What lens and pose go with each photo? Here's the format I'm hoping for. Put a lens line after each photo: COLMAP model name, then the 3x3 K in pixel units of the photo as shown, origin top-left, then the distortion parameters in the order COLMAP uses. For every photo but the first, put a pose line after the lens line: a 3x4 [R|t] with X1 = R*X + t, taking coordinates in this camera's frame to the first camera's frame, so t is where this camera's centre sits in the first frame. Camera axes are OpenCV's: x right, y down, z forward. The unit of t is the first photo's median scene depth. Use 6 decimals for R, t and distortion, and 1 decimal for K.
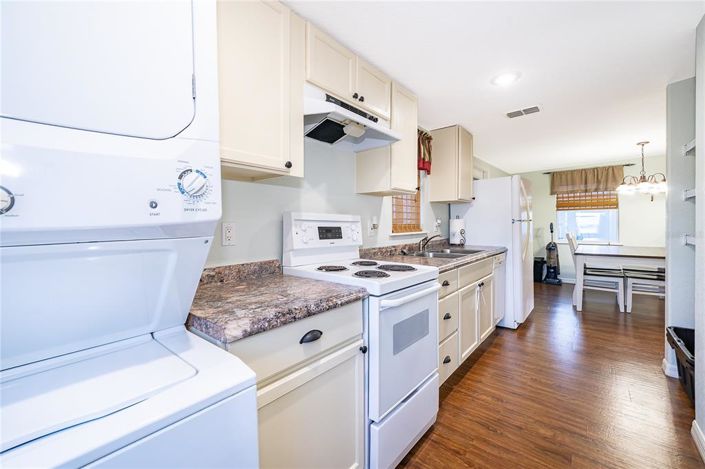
lens RADIAL K [[291.3, 0, 345.1], [0, 291.3, 232.5], [0, 0, 1]] dist [-0.001078, -0.000125]
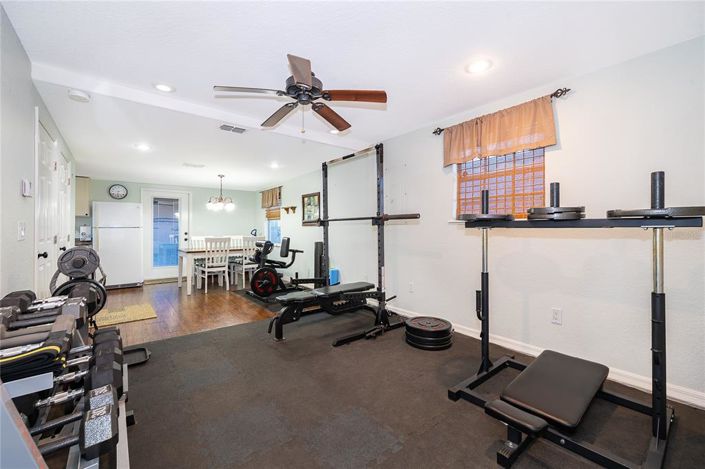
lens RADIAL K [[291.3, 0, 345.1], [0, 291.3, 232.5], [0, 0, 1]] dist [-0.001078, -0.000125]
pose [[0.981082, 0.004306, -0.193544, 3.217140], [-0.008049, 0.999795, -0.018559, 0.009771], [0.193424, 0.019766, 0.980916, -0.553912]]
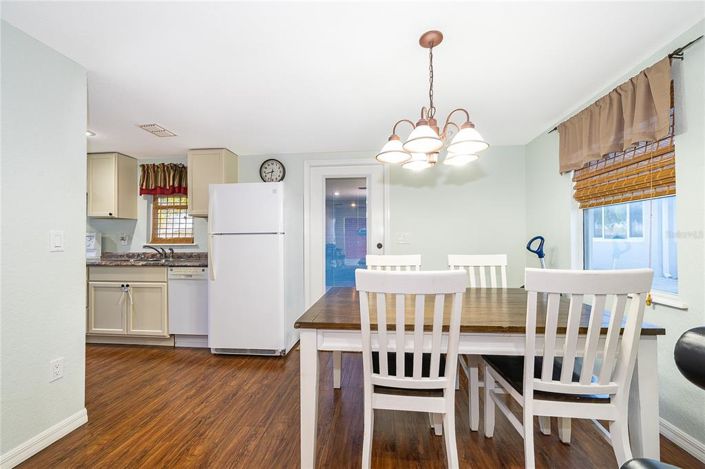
lens RADIAL K [[291.3, 0, 345.1], [0, 291.3, 232.5], [0, 0, 1]] dist [-0.001078, -0.000125]
pose [[0.559266, -0.016111, -0.828832, 2.143665], [-0.025121, 0.999023, -0.036370, -0.030031], [0.828608, 0.041161, 0.558315, 1.136398]]
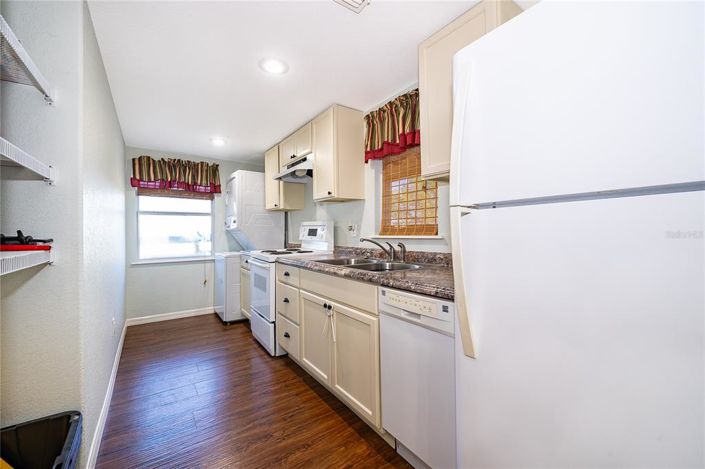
lens RADIAL K [[291.3, 0, 345.1], [0, 291.3, 232.5], [0, 0, 1]] dist [-0.001078, -0.000125]
pose [[-0.268711, 0.011049, -0.963158, 1.238750], [-0.014319, 0.999778, 0.015464, -0.023088], [0.963114, 0.017947, -0.268493, 1.307162]]
